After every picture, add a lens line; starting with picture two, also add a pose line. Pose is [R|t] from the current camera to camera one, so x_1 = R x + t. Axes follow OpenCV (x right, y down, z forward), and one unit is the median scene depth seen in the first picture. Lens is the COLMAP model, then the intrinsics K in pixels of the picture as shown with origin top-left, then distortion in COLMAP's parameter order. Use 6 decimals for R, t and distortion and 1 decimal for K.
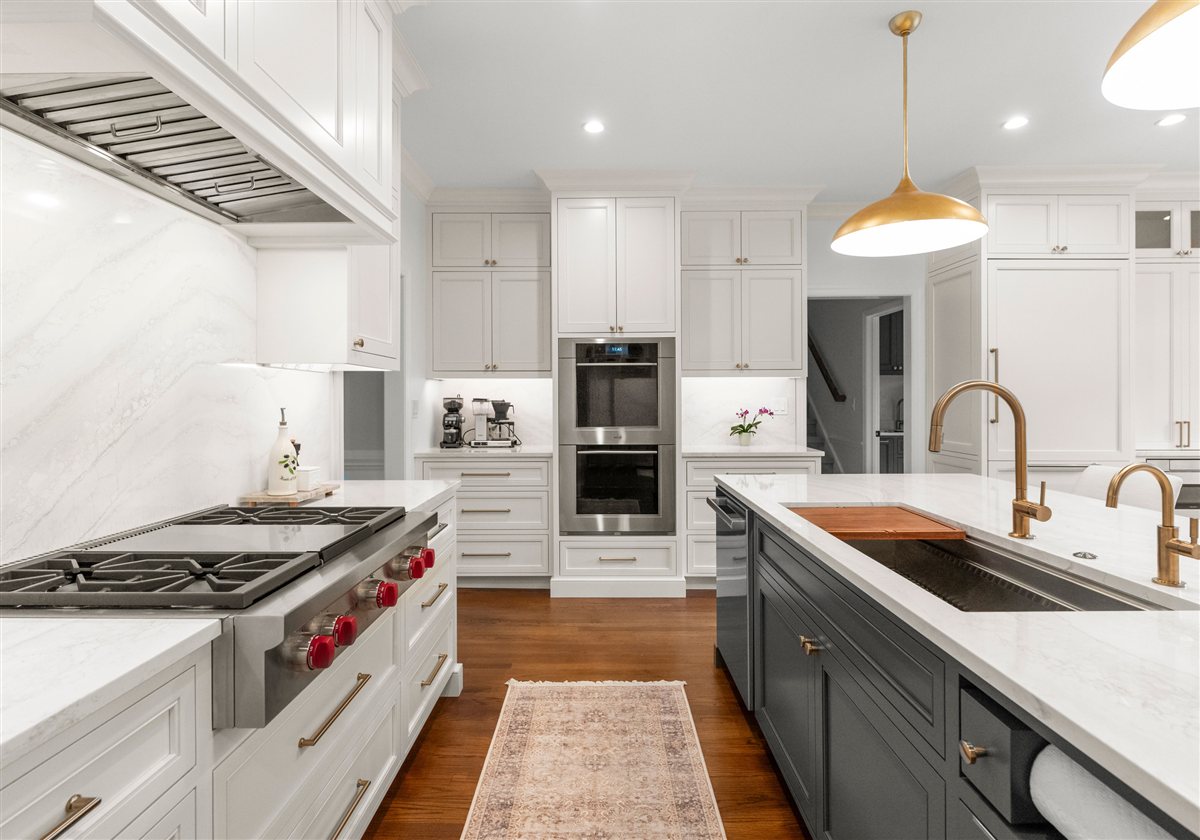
lens RADIAL K [[591.6, 0, 594.7], [0, 591.6, 399.4], [0, 0, 1]] dist [0.000356, 0.001323]
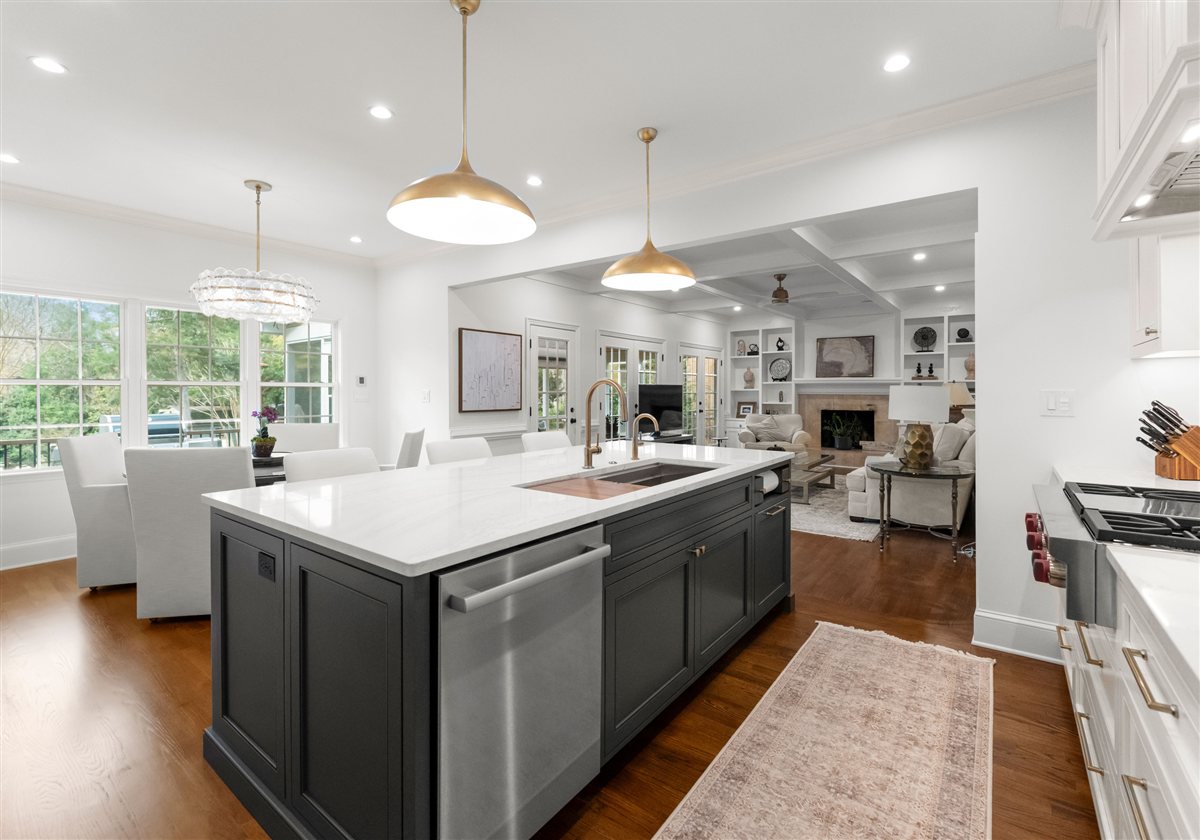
lens RADIAL K [[526.6, 0, 614.1], [0, 526.6, 393.8], [0, 0, 1]] dist [0.002035, 0.000265]
pose [[-0.813731, 0.003453, 0.581232, -0.104673], [0.004930, 0.999987, 0.000960, 0.003681], [-0.581221, 0.003647, -0.813737, 0.926903]]
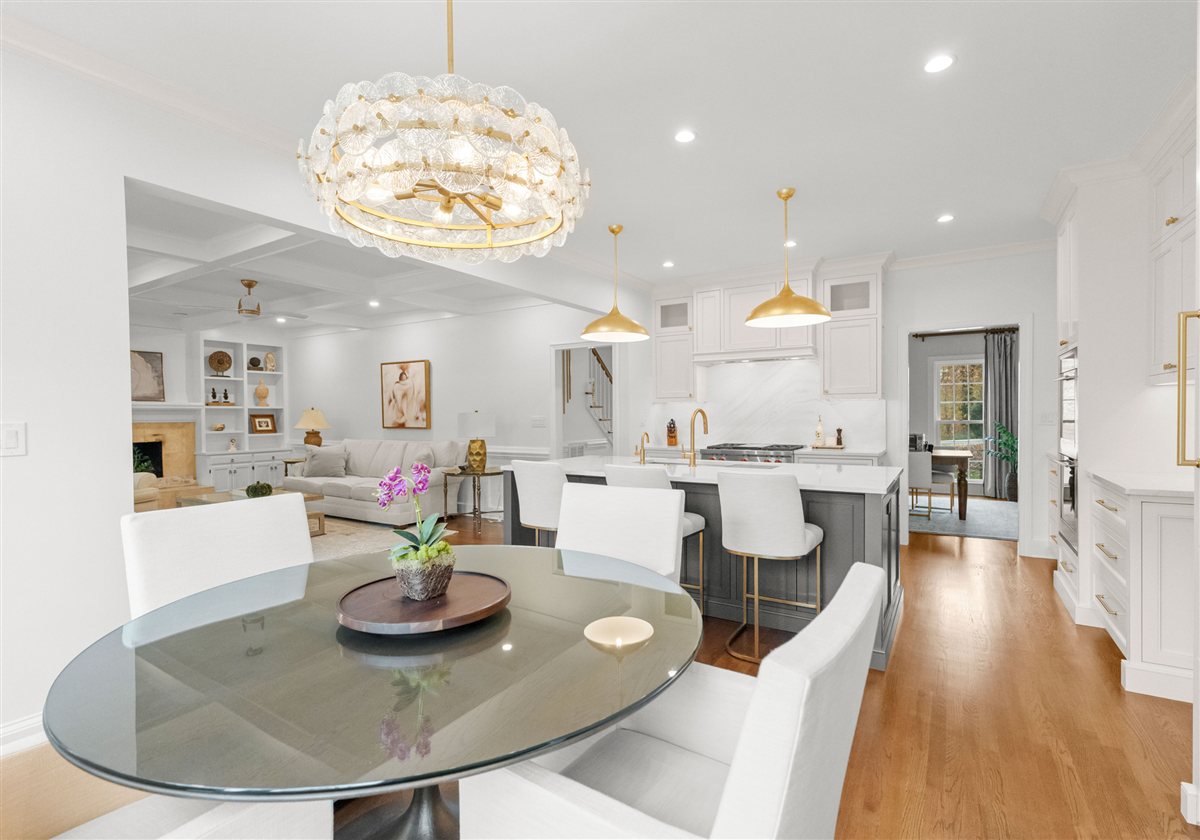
lens RADIAL K [[556.6, 0, 588.4], [0, 556.6, 427.4], [0, 0, 1]] dist [-0.001897, -0.000613]
pose [[-0.540802, 0.031271, -0.840569, 1.300560], [0.011072, 0.999487, 0.030060, -0.011842], [0.841077, 0.006949, -0.540870, 0.826198]]
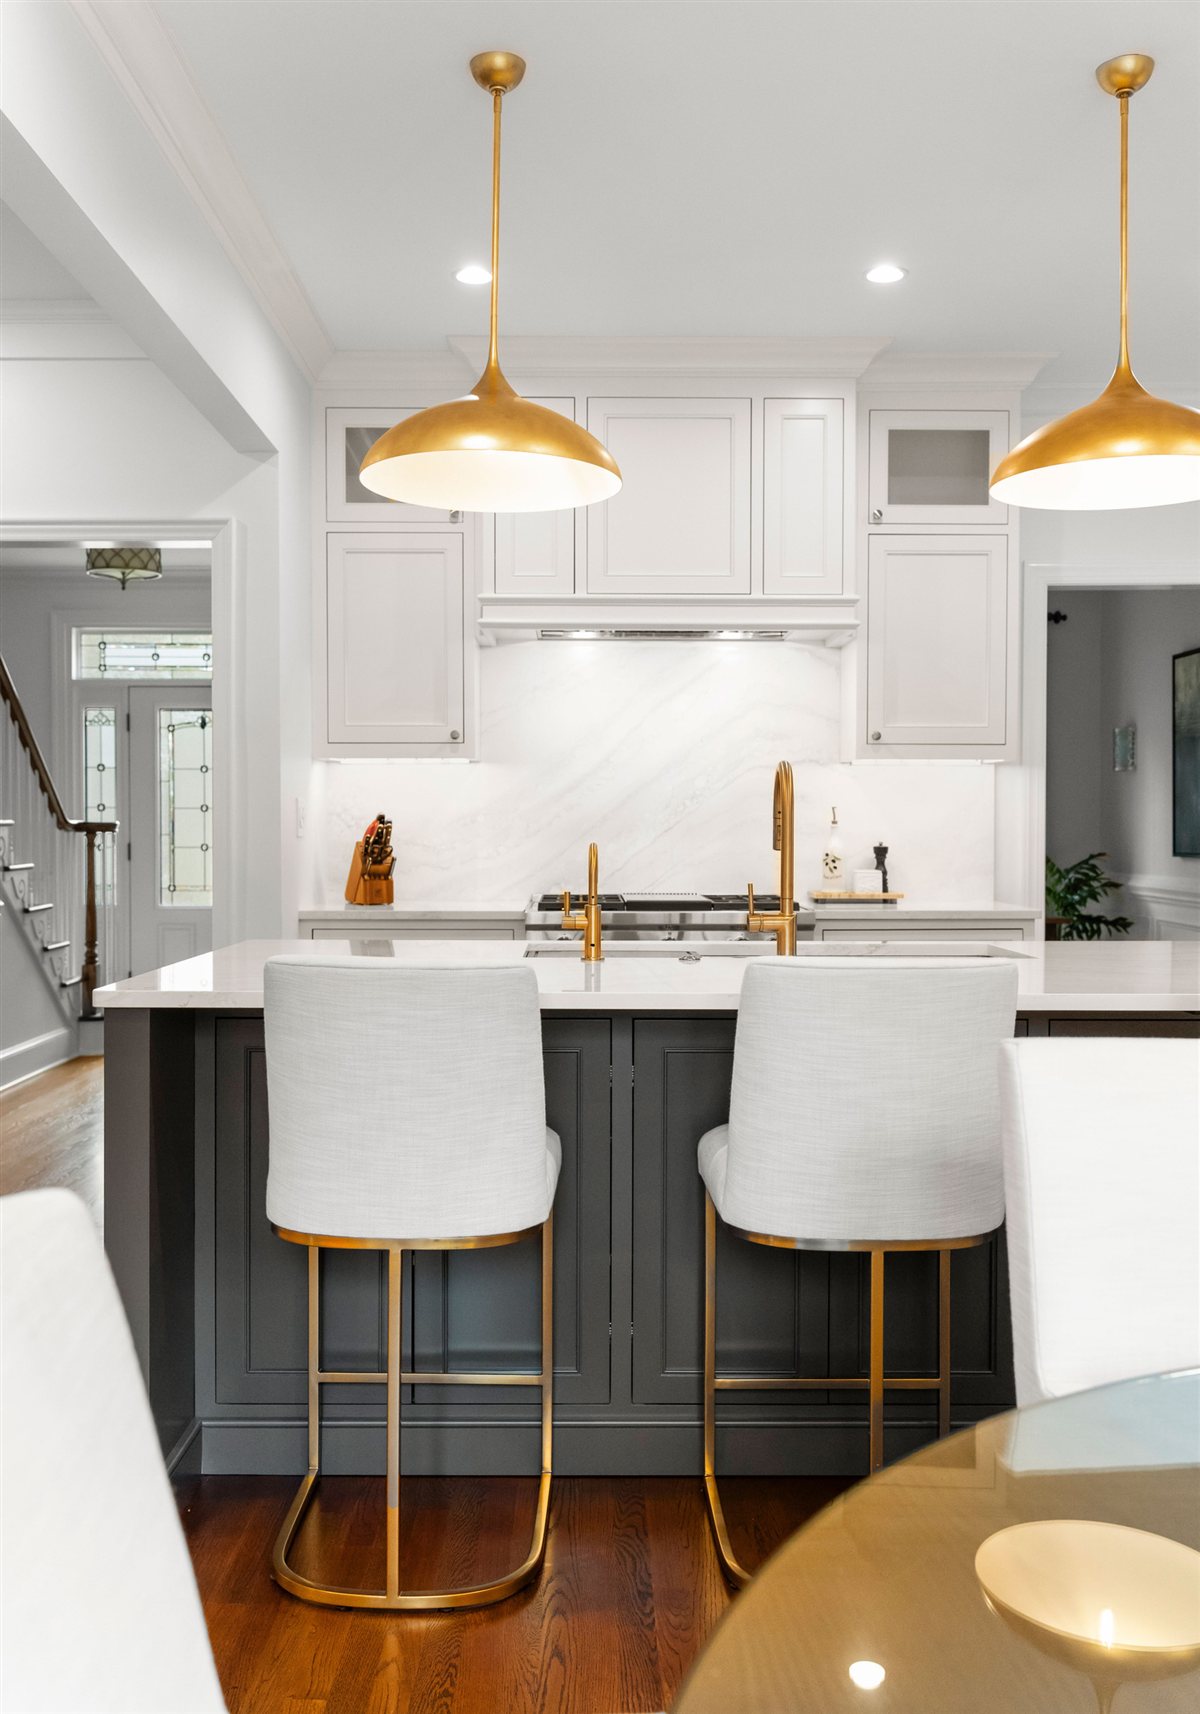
lens RADIAL K [[1576.4, 0, 567.0], [0, 1576.4, 860.7], [0, 0, 1]] dist [0.006452, 0.000000]
pose [[-0.000108, 0.025166, -0.999683, 1.164806], [-0.001765, 0.999682, 0.025166, 0.021096], [0.999998, 0.001768, -0.000063, 0.296787]]
